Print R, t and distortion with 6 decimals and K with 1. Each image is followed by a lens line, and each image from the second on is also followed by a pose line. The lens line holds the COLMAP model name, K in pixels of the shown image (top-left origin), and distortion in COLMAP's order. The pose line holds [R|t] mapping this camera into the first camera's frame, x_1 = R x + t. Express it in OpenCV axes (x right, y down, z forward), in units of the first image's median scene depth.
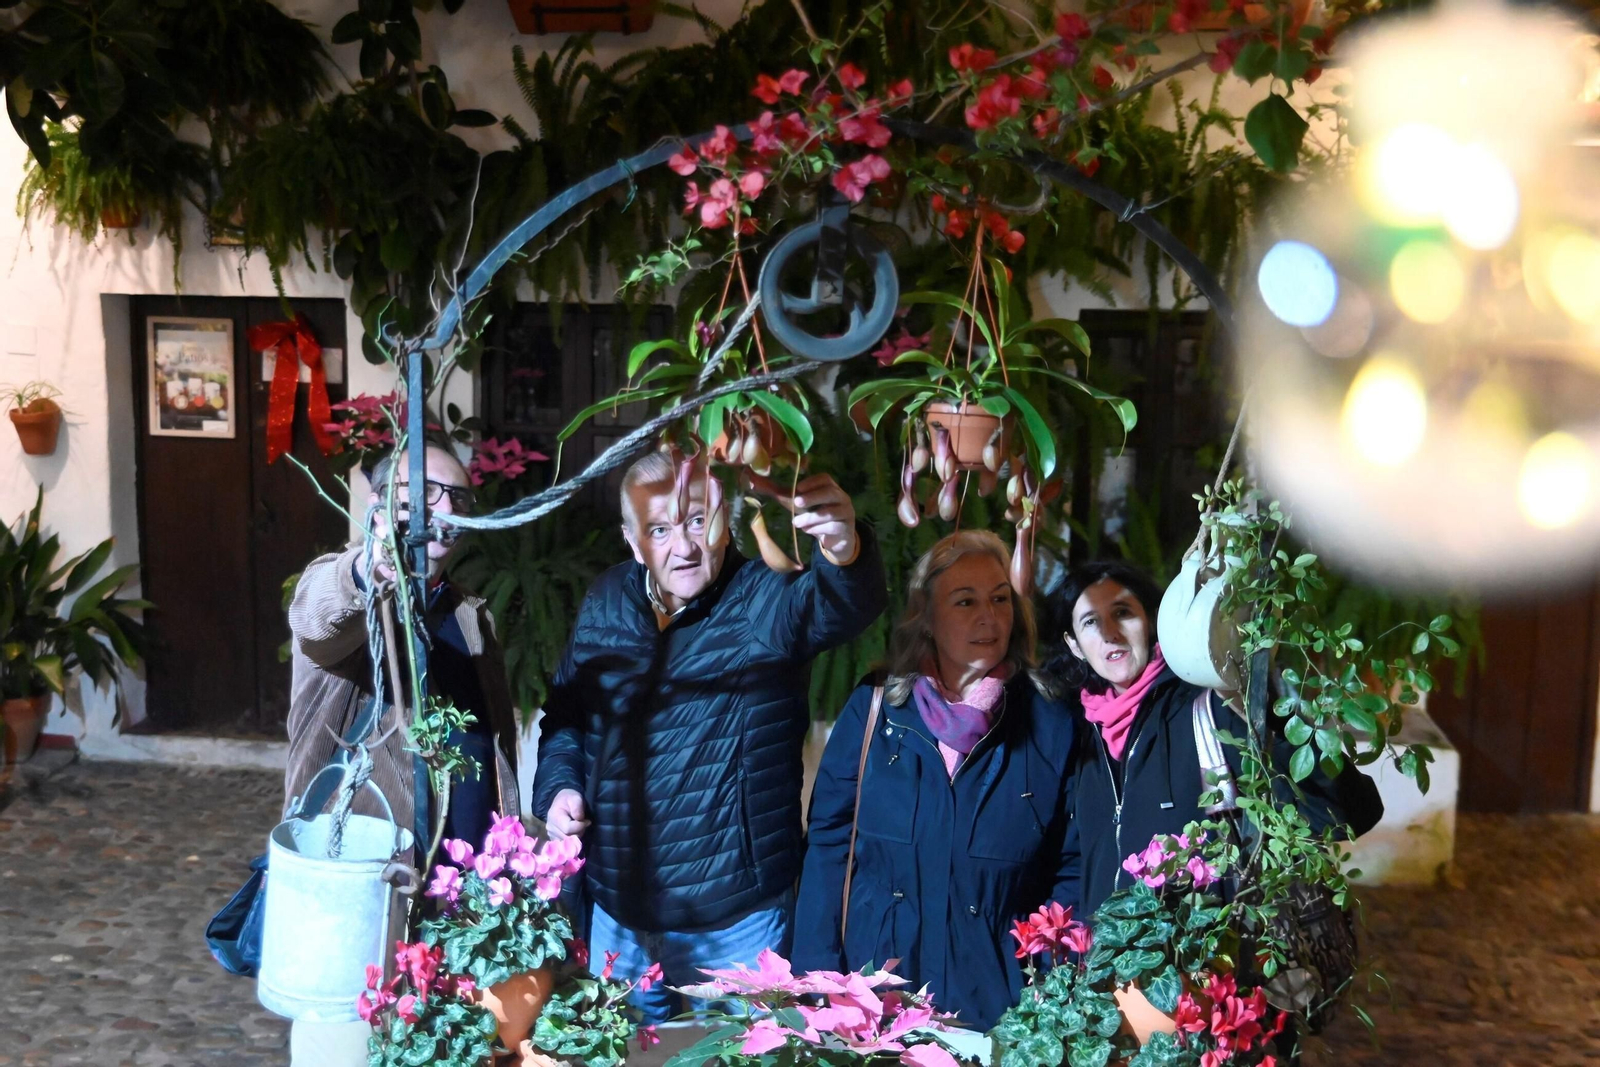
lens RADIAL K [[1729.5, 0, 800.0], [0, 1729.5, 533.5], [0, 0, 1]] dist [-0.005007, 0.026270]
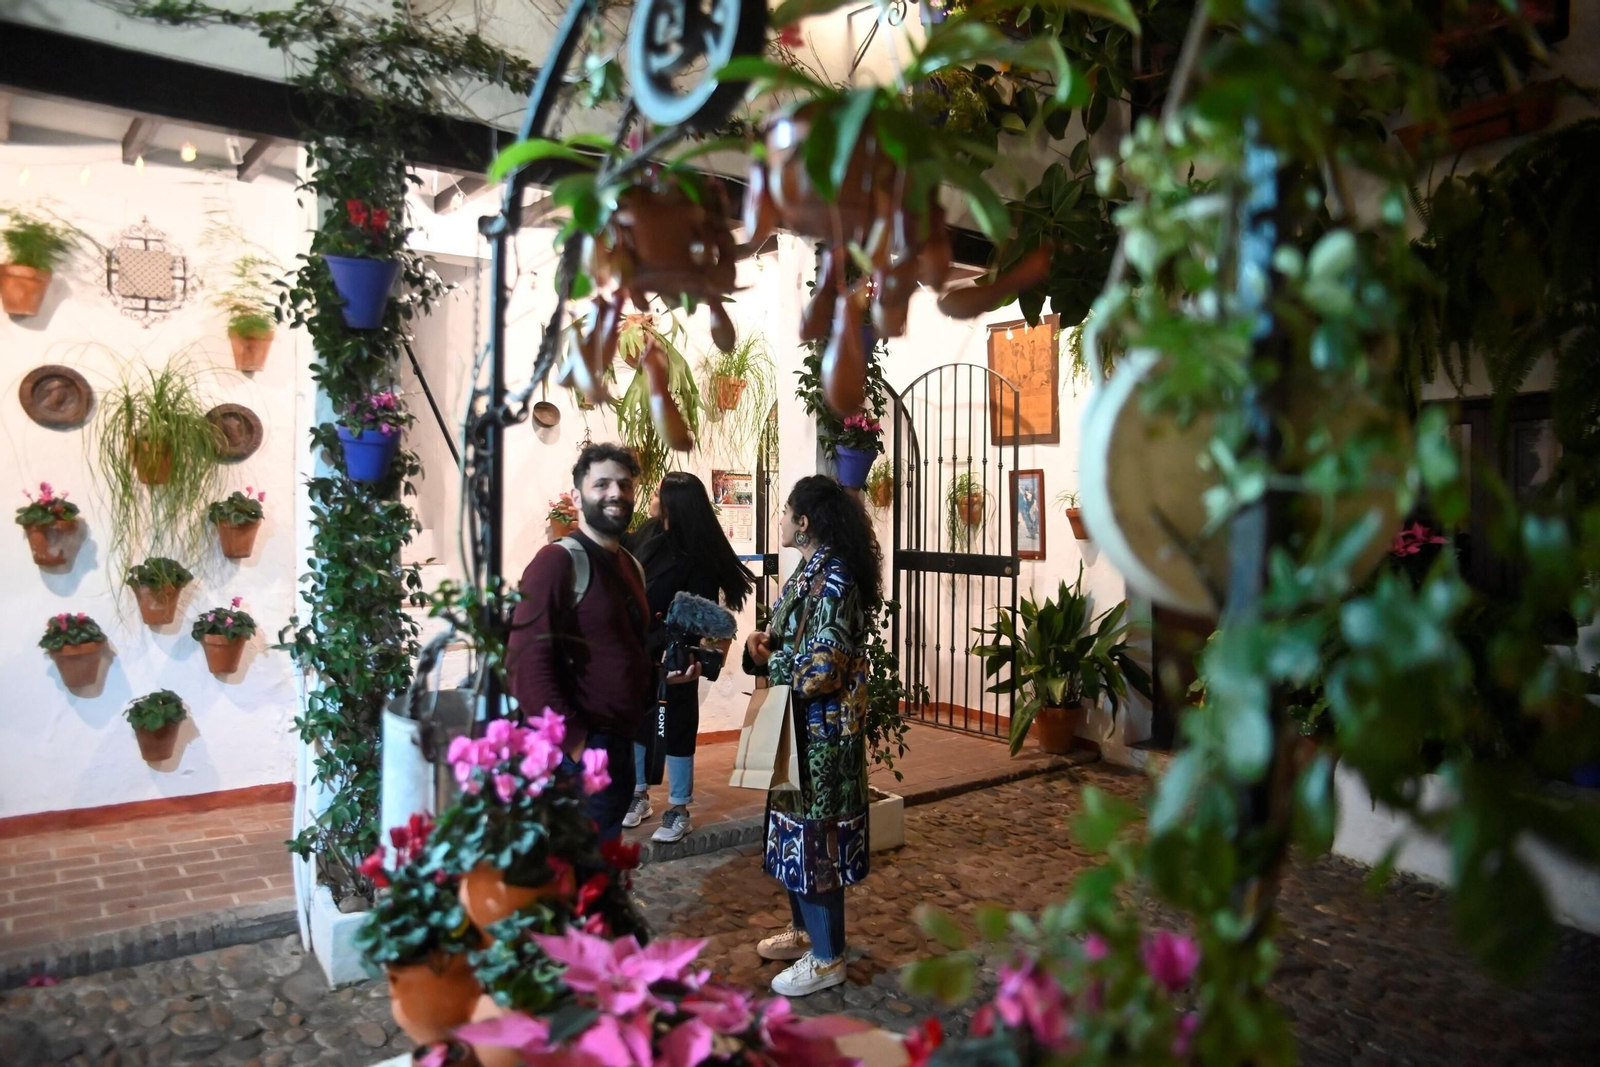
lens RADIAL K [[1087.1, 0, 805.3], [0, 1087.1, 531.4], [0, 0, 1]] dist [-0.117339, 0.086955]
pose [[0.591648, -0.010599, -0.806126, 0.403154], [-0.087809, 0.993118, -0.077505, 0.100547], [0.801400, 0.116641, 0.586646, 0.778018]]
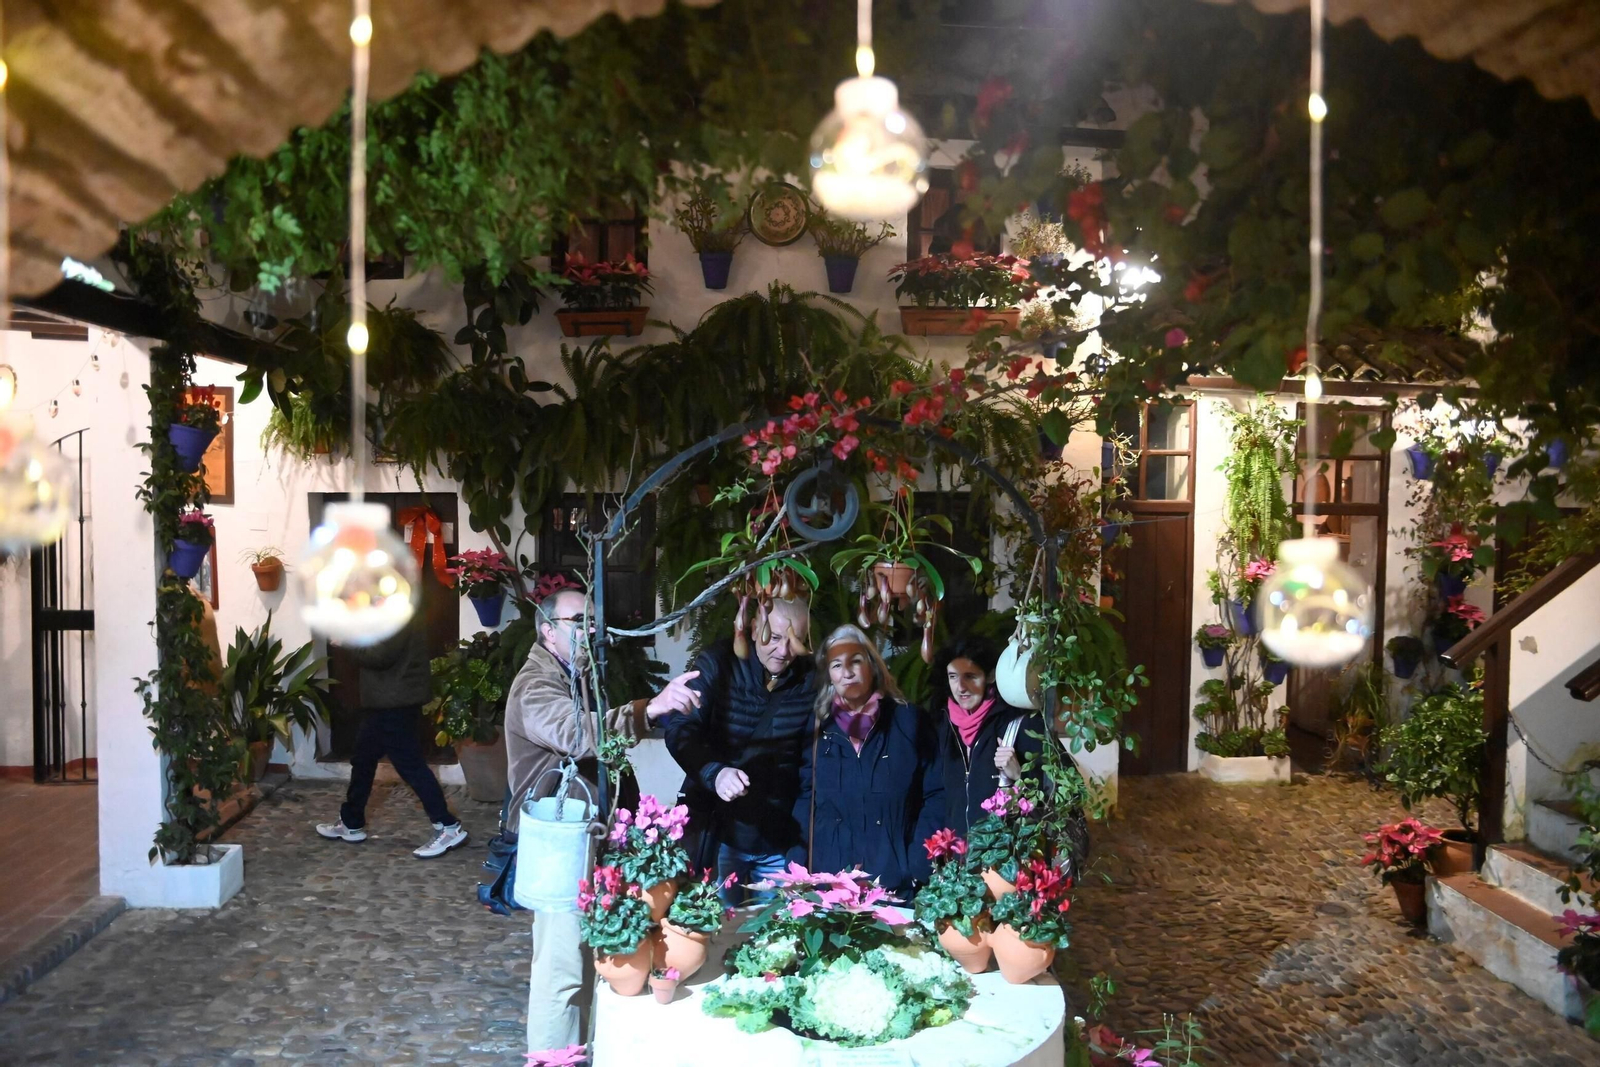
lens RADIAL K [[1097.6, 0, 801.0], [0, 1097.6, 528.1], [0, 0, 1]] dist [-0.120658, 0.100052]
pose [[0.993770, -0.020479, 0.109554, -0.134366], [0.029688, 0.996098, -0.083108, -0.015553], [-0.107425, 0.085842, 0.990500, -0.173027]]
